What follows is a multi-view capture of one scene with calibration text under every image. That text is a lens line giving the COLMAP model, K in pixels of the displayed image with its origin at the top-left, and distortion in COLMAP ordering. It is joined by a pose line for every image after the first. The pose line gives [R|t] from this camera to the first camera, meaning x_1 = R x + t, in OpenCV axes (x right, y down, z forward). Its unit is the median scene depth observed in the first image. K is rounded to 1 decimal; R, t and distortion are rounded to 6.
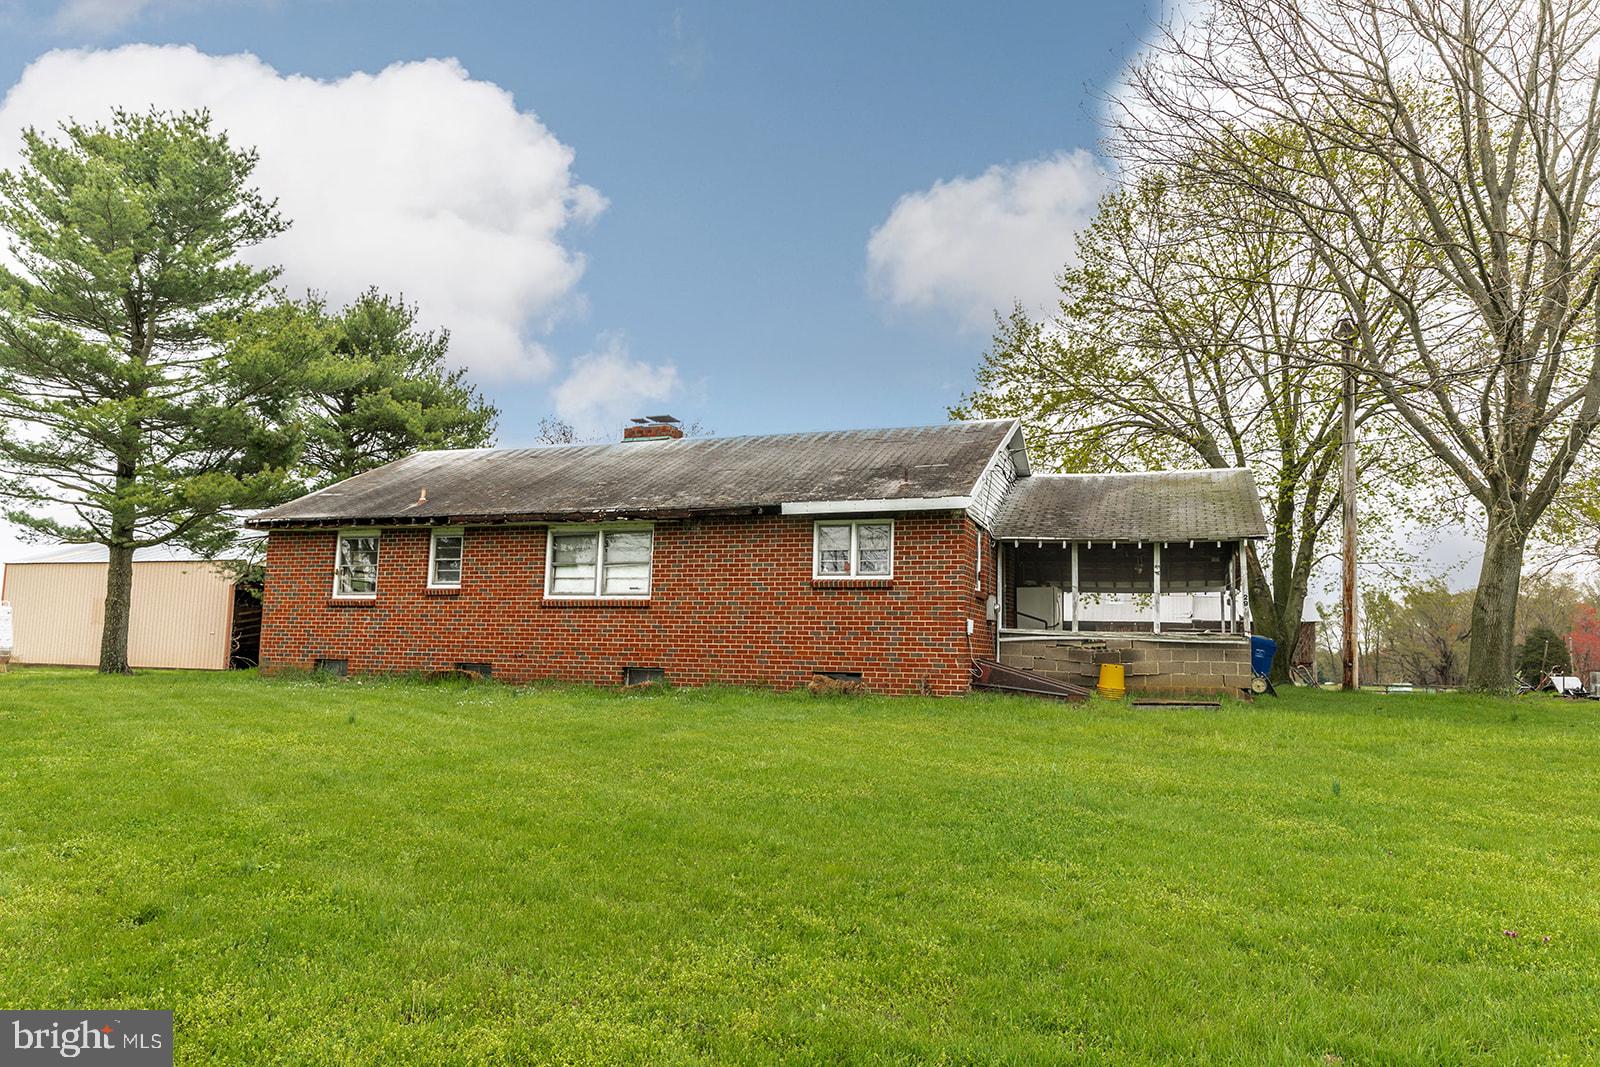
lens RADIAL K [[1067.5, 0, 800.0], [0, 1067.5, 533.5], [0, 0, 1]] dist [0.005753, 0.003866]
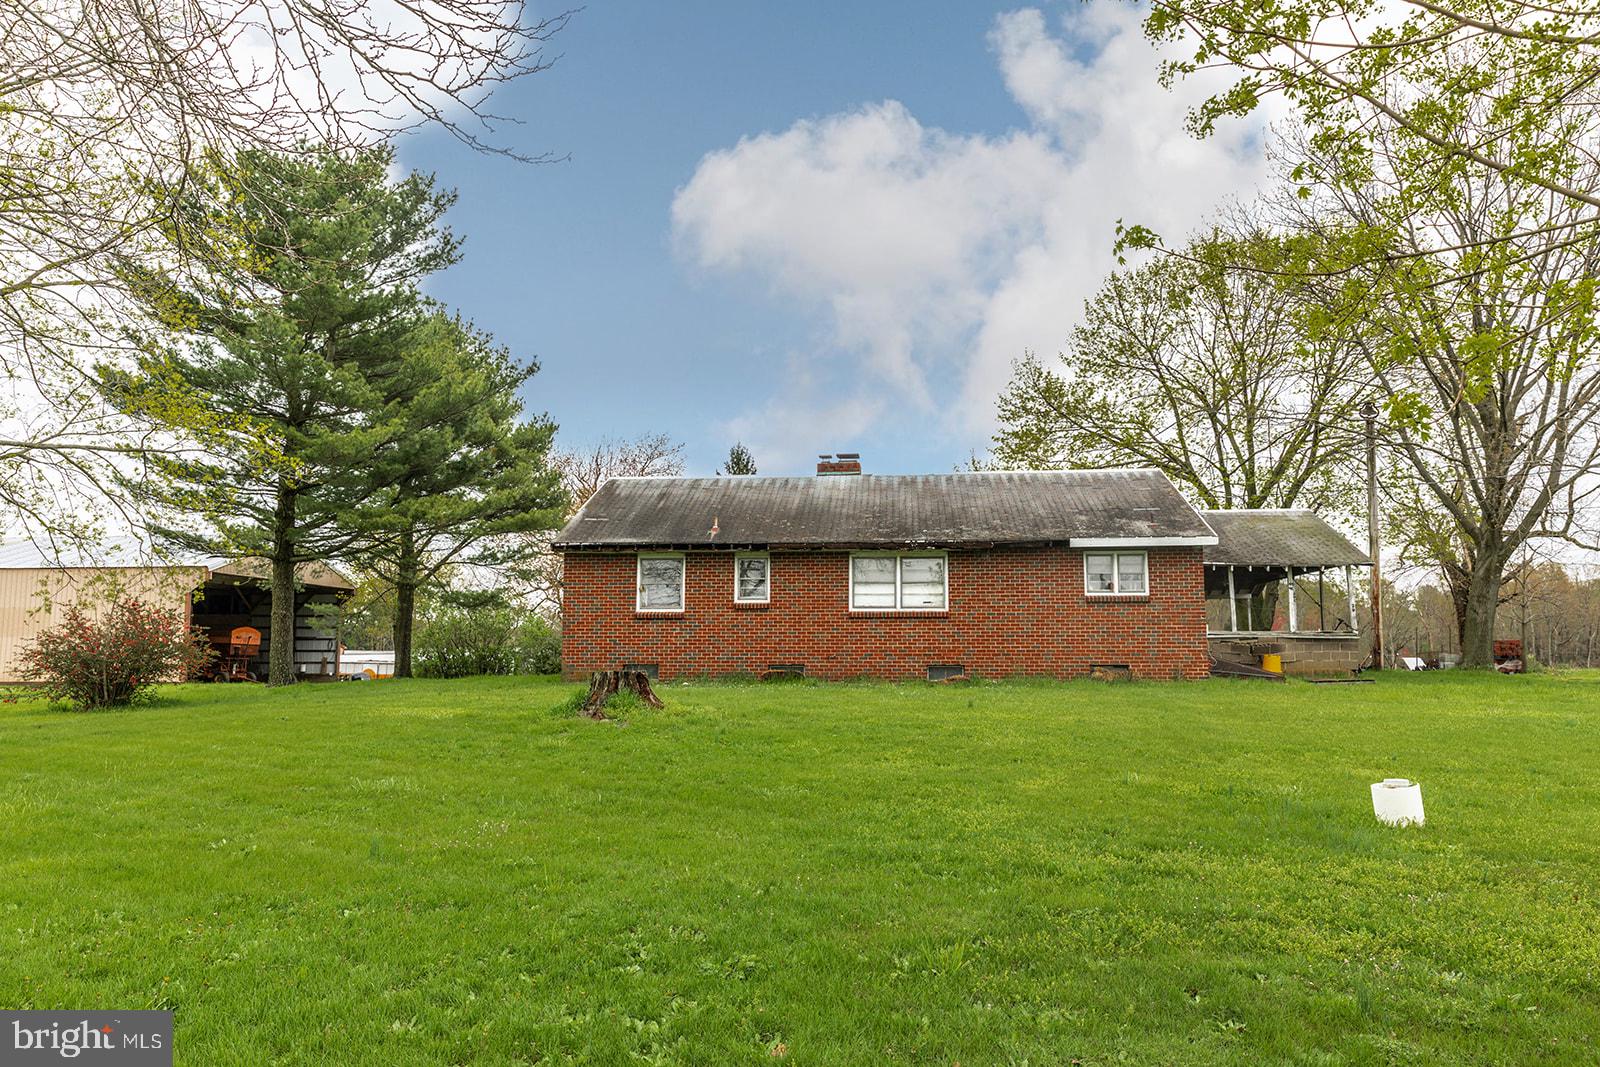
lens RADIAL K [[1109.0, 0, 800.0], [0, 1109.0, 533.5], [0, 0, 1]] dist [0.004421, -0.000079]
pose [[0.966974, 0.007115, 0.254774, -0.603888], [-0.008856, 0.999945, 0.005687, -0.034516], [-0.254720, -0.007756, 0.966984, -0.217954]]
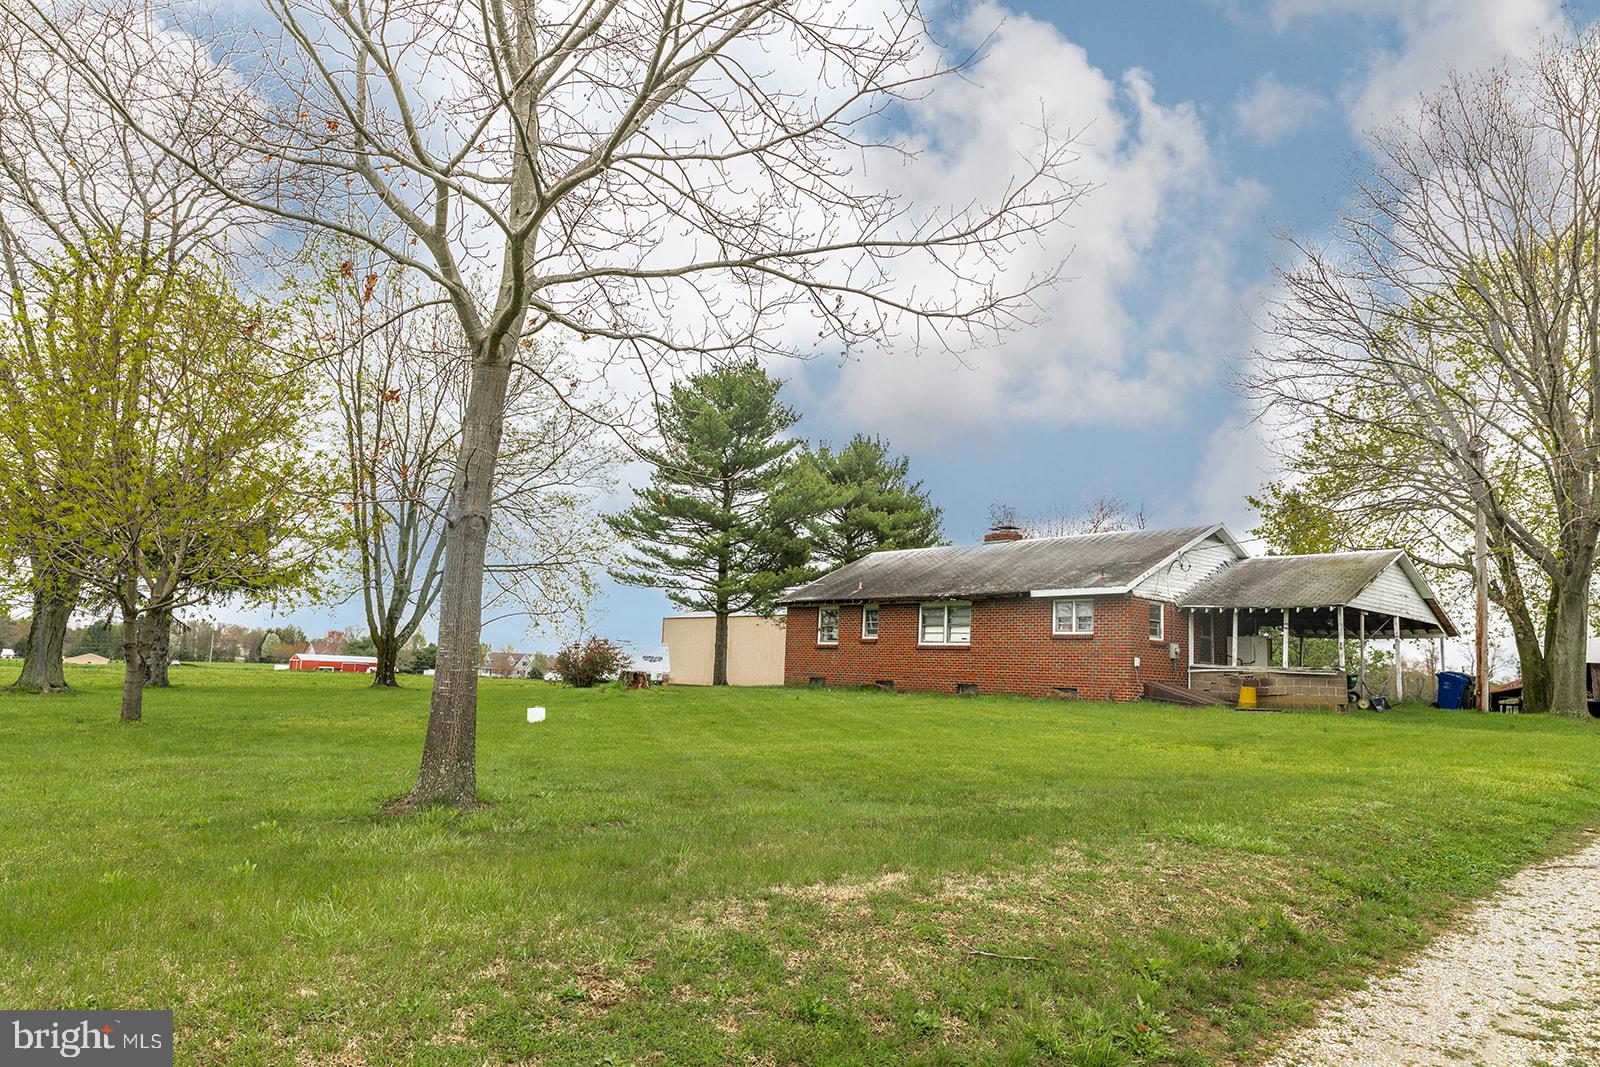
lens RADIAL K [[1067.5, 0, 800.0], [0, 1067.5, 533.5], [0, 0, 1]] dist [0.005753, 0.003866]
pose [[0.875151, -0.049850, -0.481275, 0.436714], [0.033256, 0.998523, -0.042953, -0.051874], [0.482705, 0.021585, 0.875517, -0.630673]]
